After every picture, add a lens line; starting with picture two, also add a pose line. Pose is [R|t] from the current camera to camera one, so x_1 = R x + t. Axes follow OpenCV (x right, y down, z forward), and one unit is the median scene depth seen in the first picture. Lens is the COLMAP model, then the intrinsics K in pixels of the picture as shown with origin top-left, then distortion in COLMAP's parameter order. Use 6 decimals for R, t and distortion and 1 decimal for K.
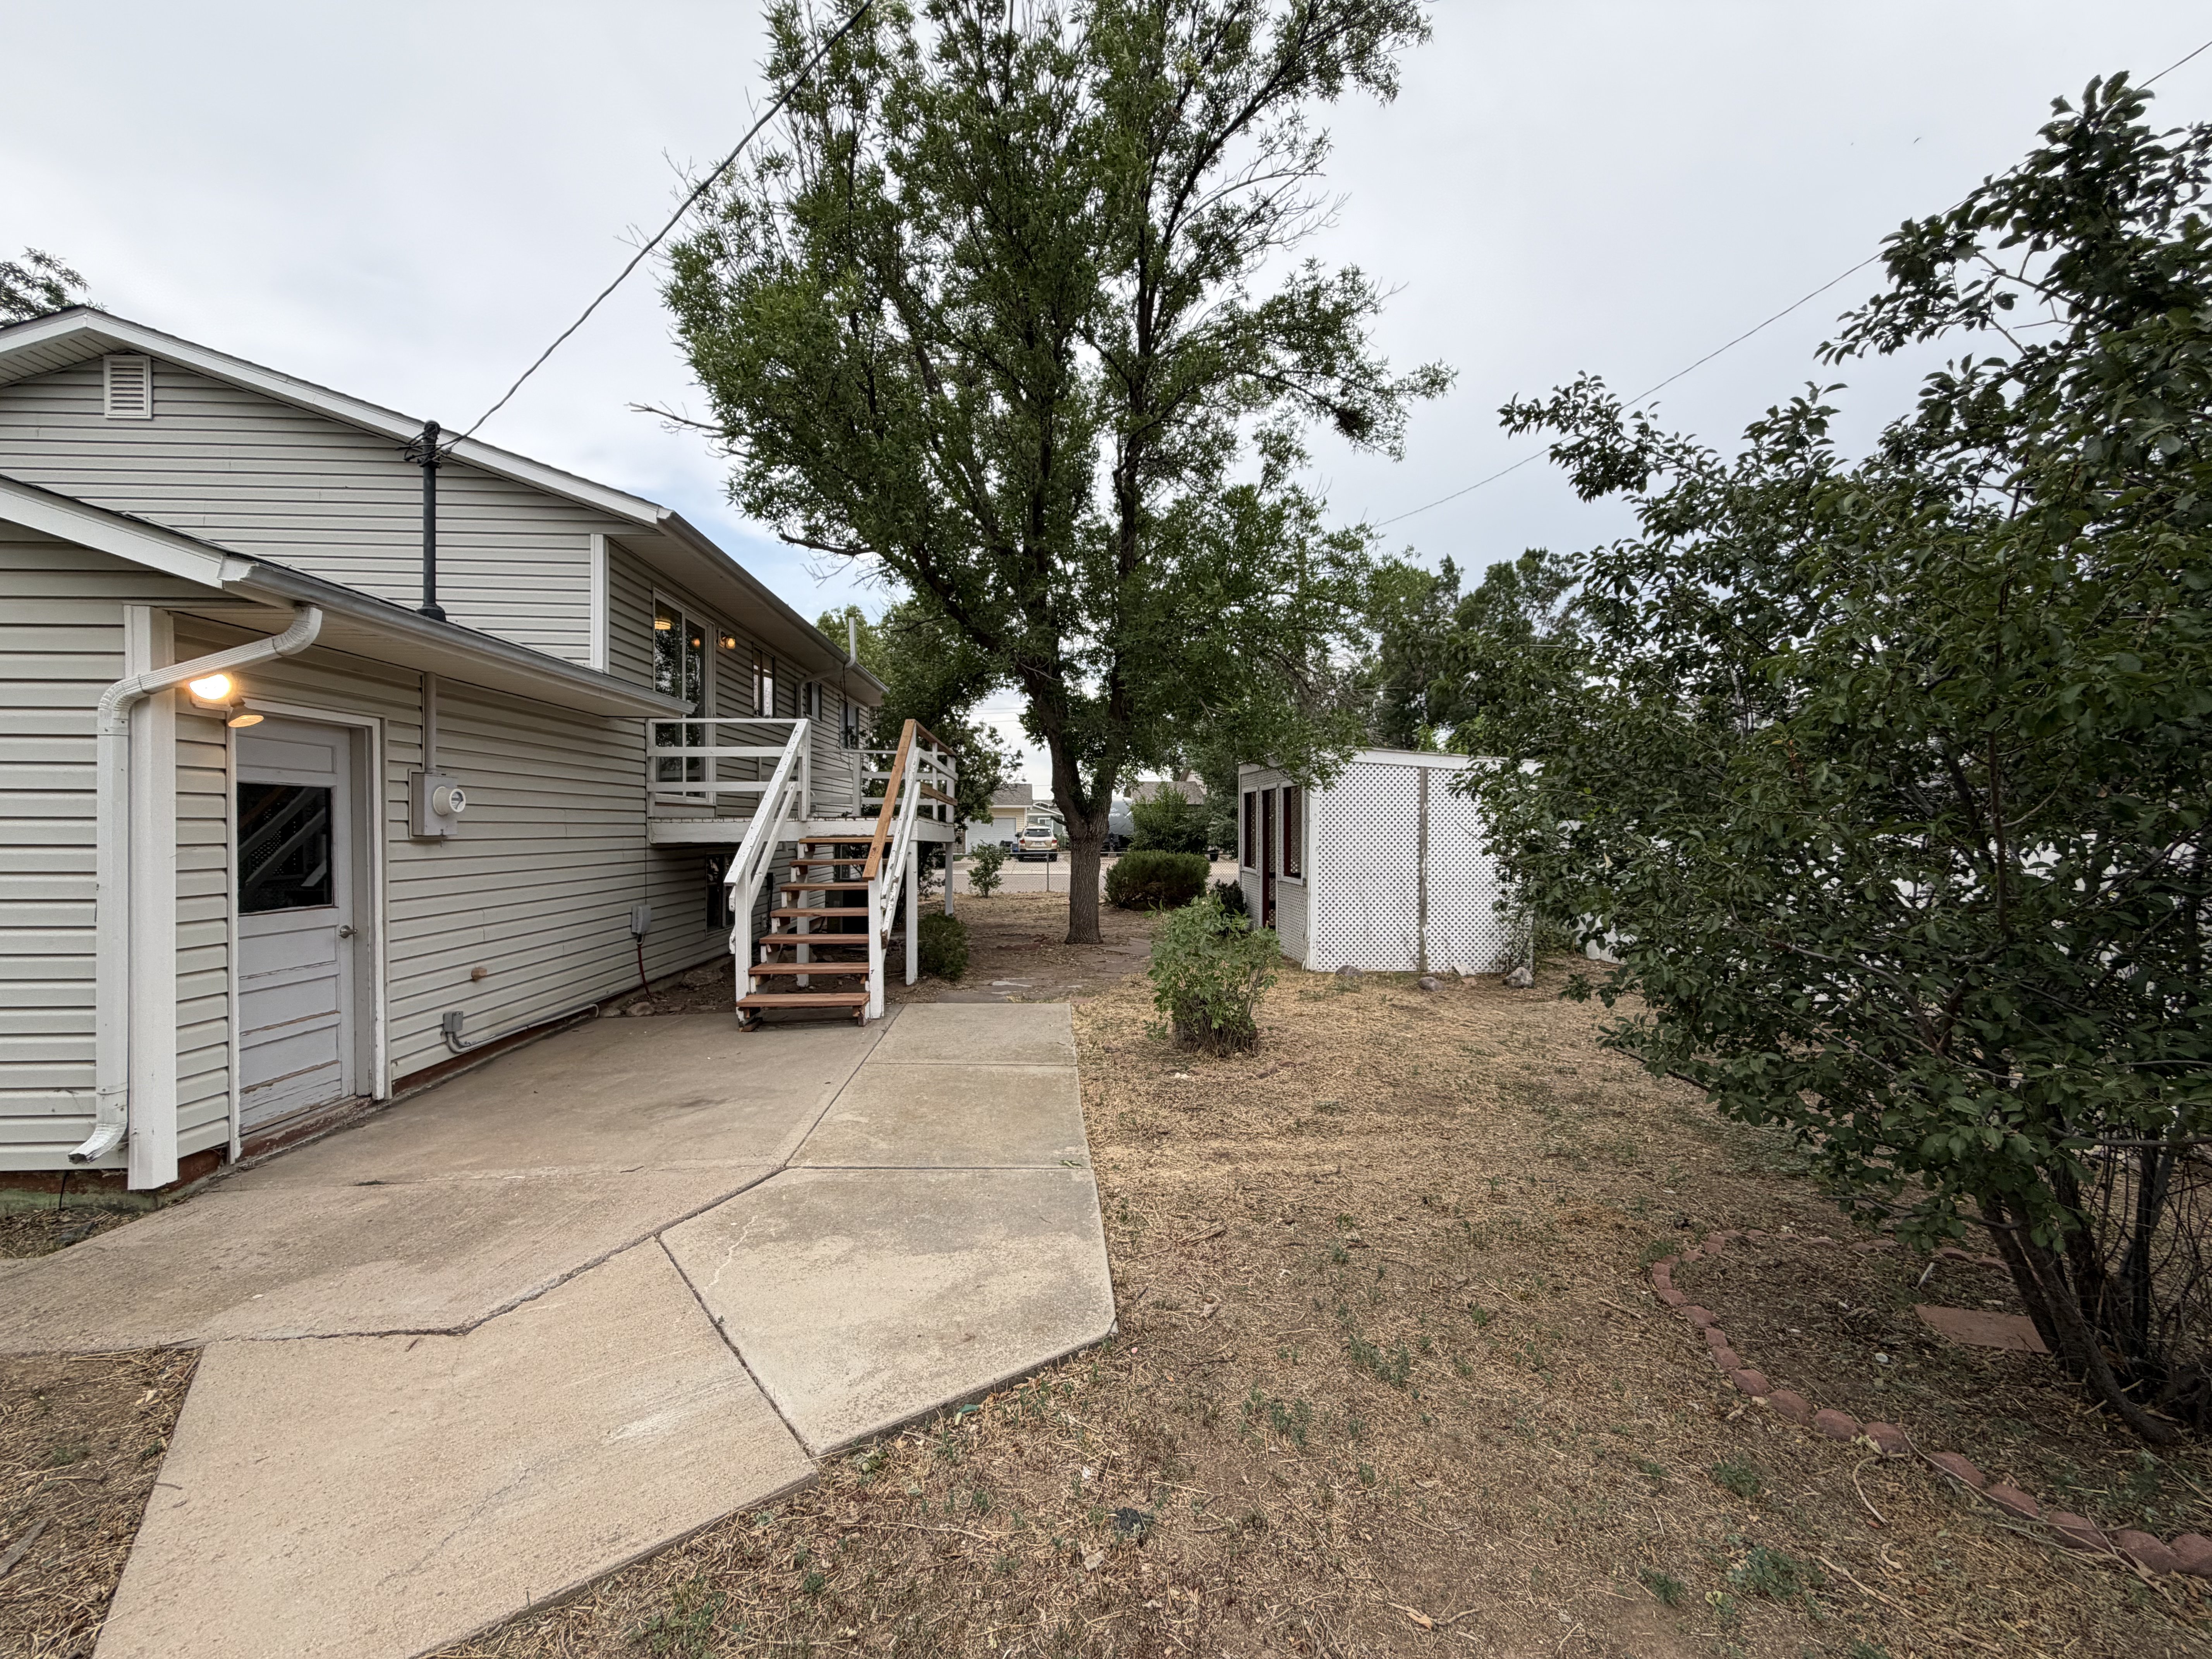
lens RADIAL K [[870.3, 0, 1106.0], [0, 870.3, 829.5], [0, 0, 1]] dist [-0.001492, 0.000244]
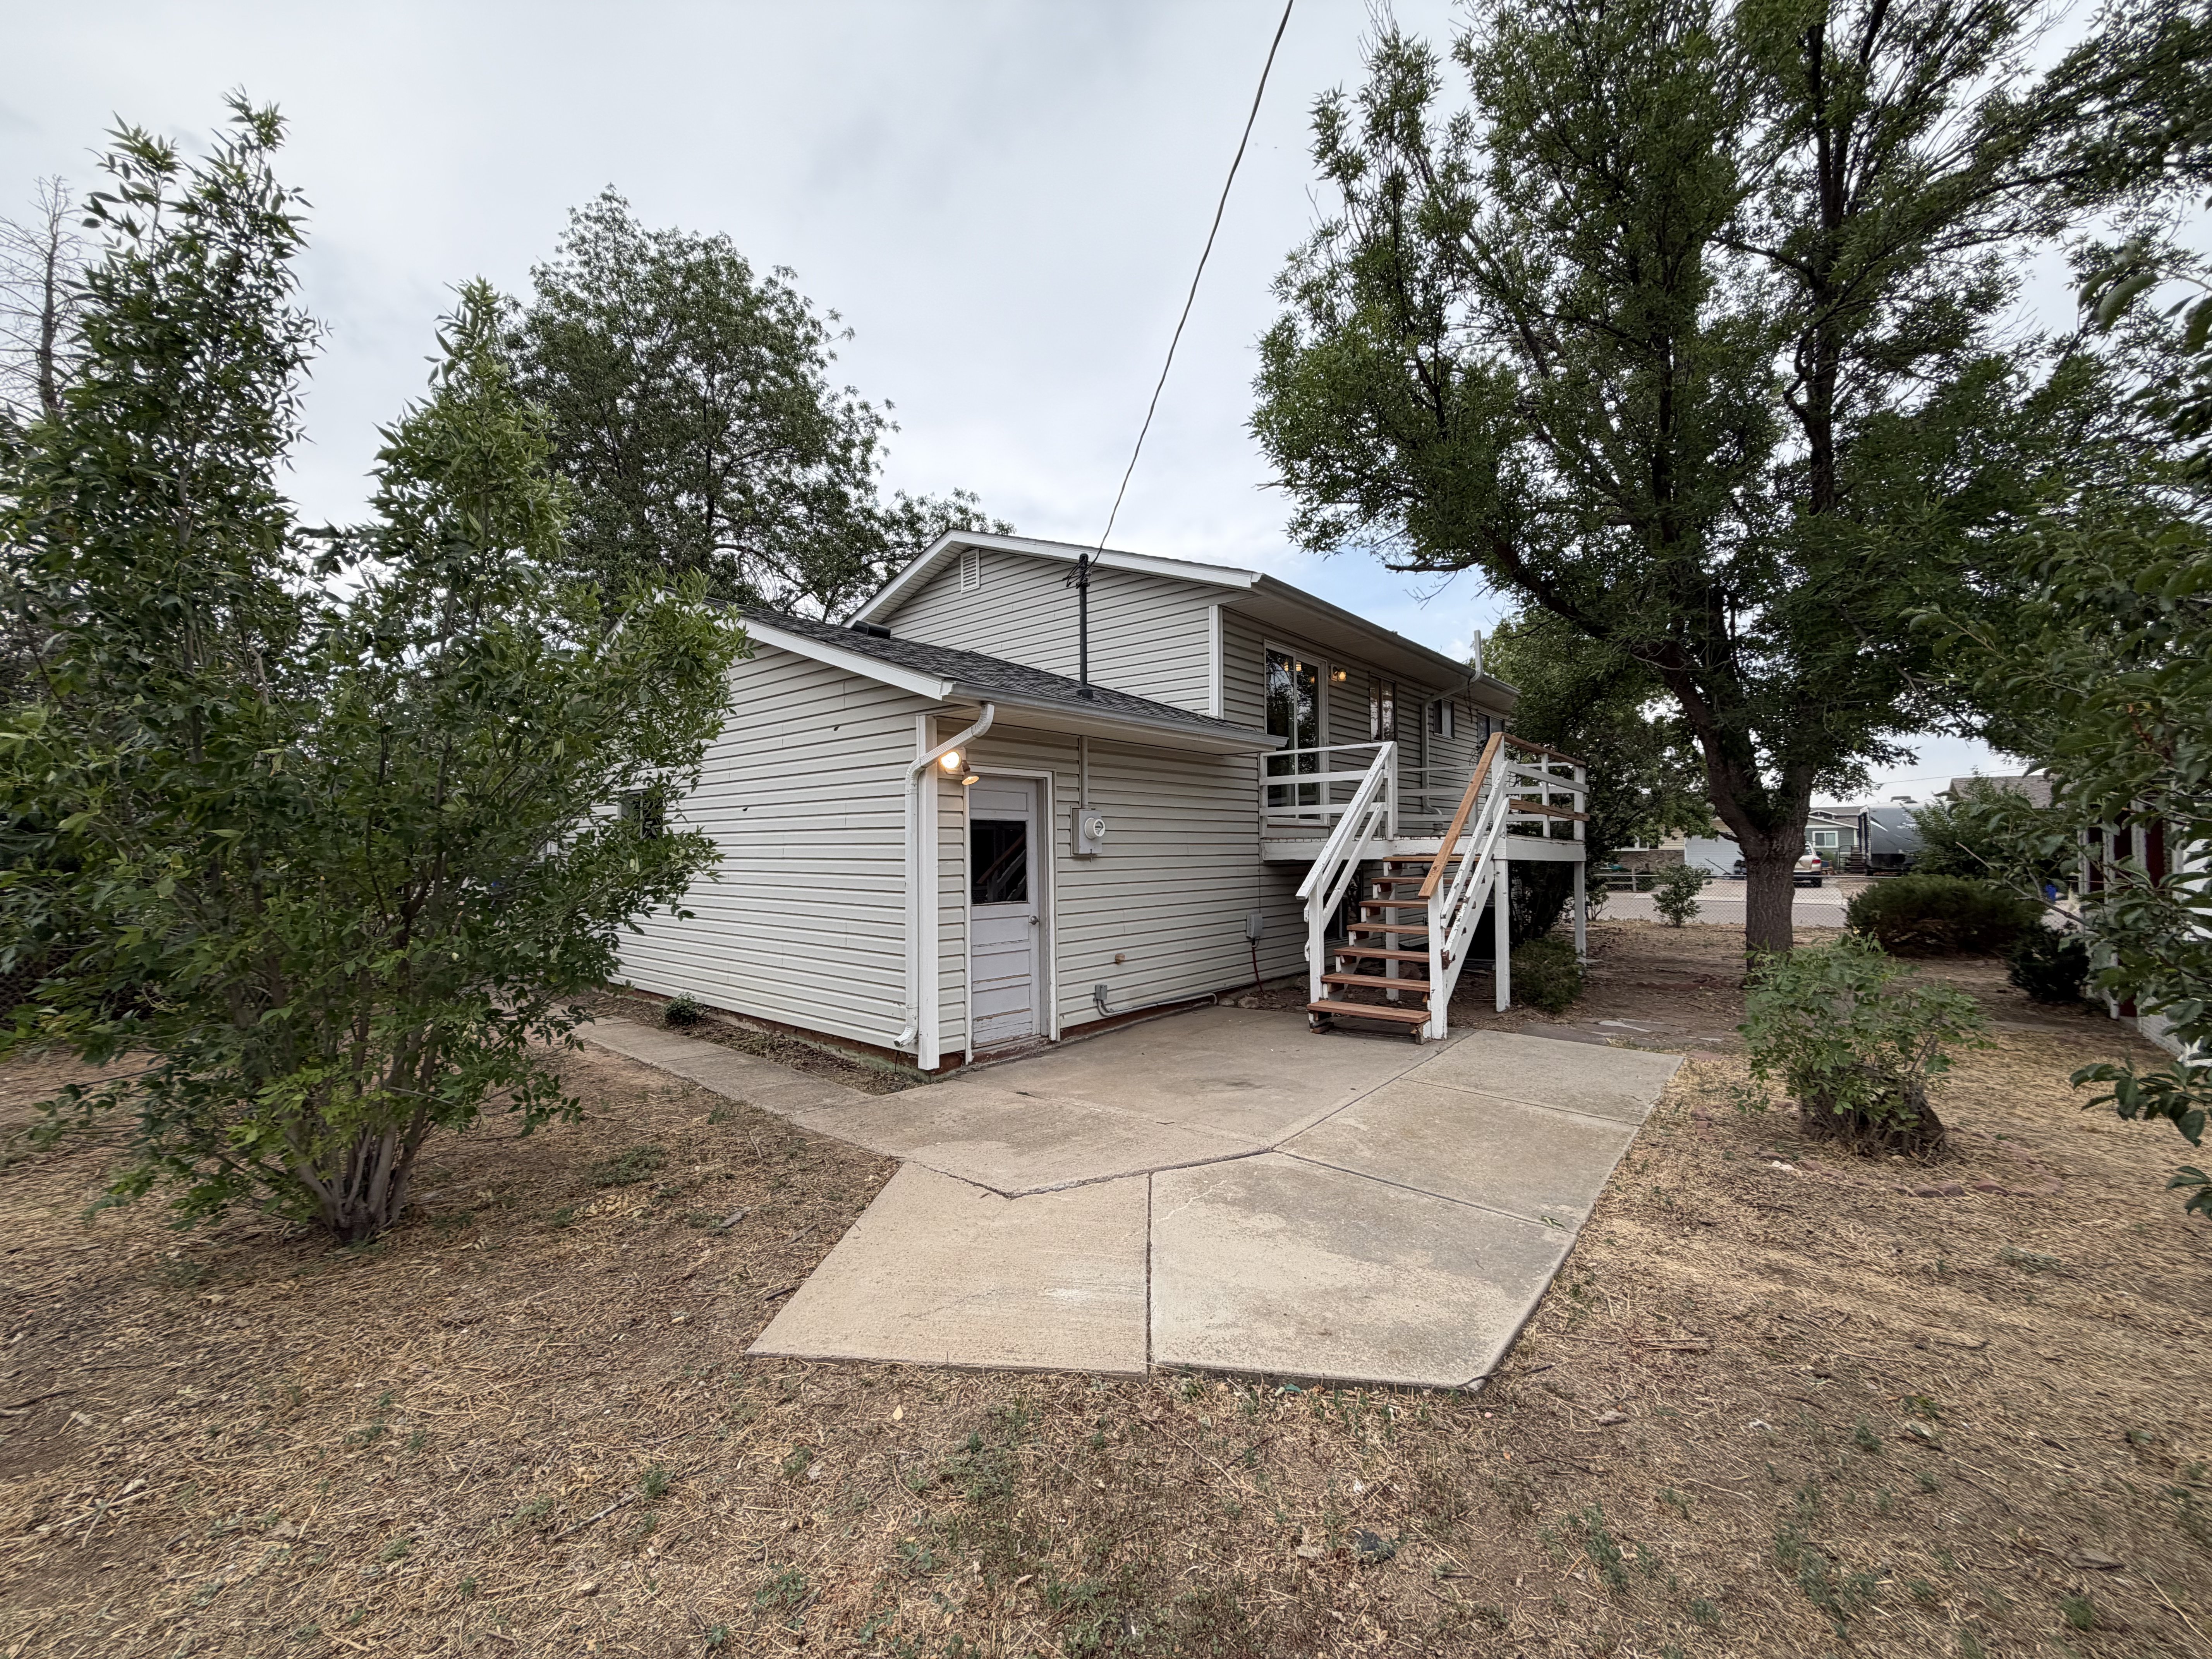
lens RADIAL K [[870.3, 0, 1106.0], [0, 870.3, 829.5], [0, 0, 1]] dist [-0.001492, 0.000244]
pose [[0.729703, -0.017223, -0.683548, 0.204978], [0.003234, 0.999758, -0.021738, -0.001331], [0.683757, 0.013651, 0.729582, 0.022945]]
